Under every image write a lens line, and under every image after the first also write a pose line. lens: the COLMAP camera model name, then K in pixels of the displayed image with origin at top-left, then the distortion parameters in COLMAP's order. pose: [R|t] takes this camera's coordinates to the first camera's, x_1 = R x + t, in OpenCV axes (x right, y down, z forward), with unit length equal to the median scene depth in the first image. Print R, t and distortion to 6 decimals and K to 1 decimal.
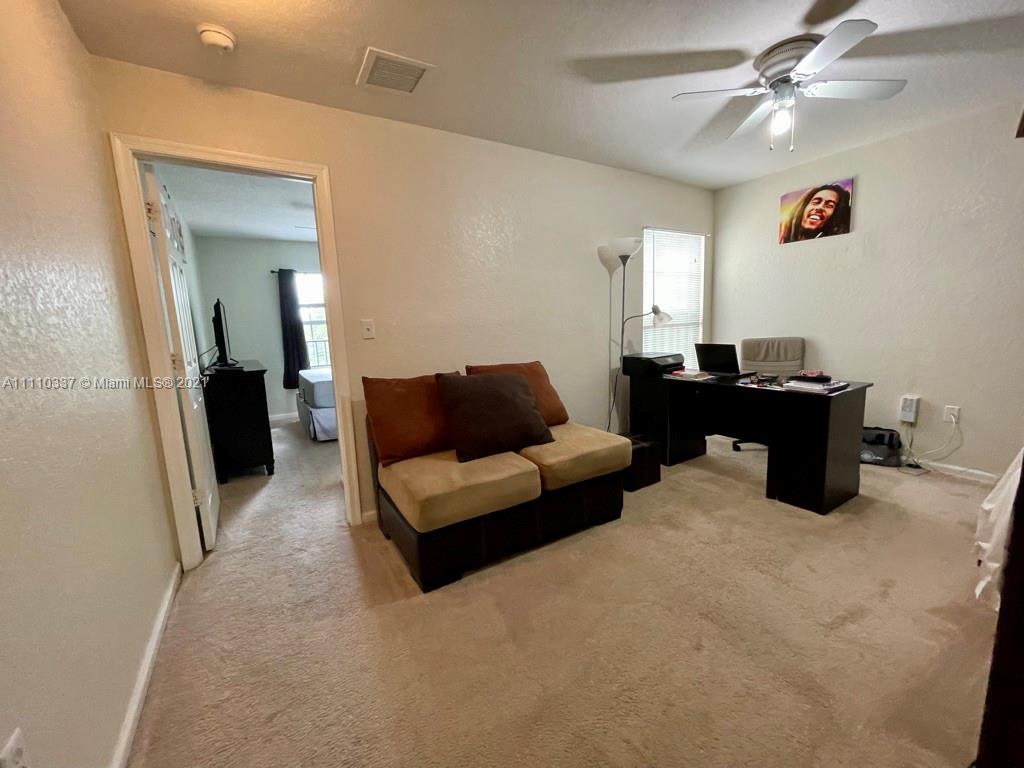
lens RADIAL K [[412.6, 0, 513.6], [0, 412.6, 382.6], [0, 0, 1]] dist [-0.003331, 0.001426]
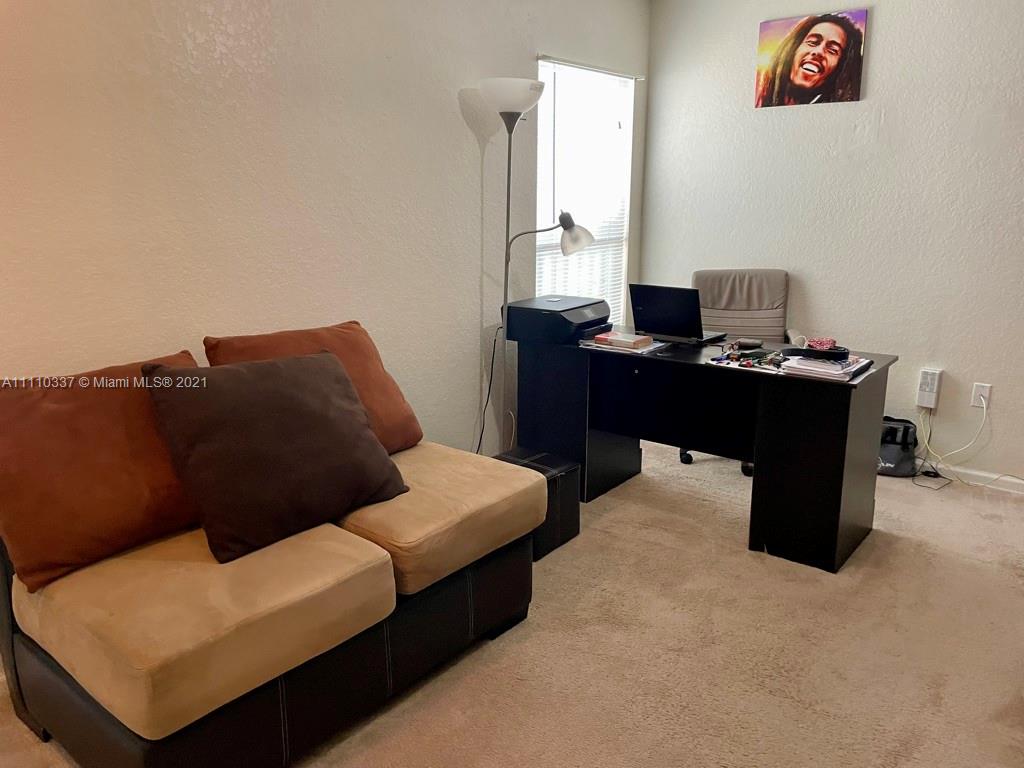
lens RADIAL K [[778.2, 0, 508.6], [0, 778.2, 377.1], [0, 0, 1]] dist [0.065380, -0.086753]
pose [[0.944505, -0.032736, 0.326862, -0.082294], [0.008218, 0.997065, 0.076113, -0.061179], [-0.328394, -0.069203, 0.942002, 0.057647]]
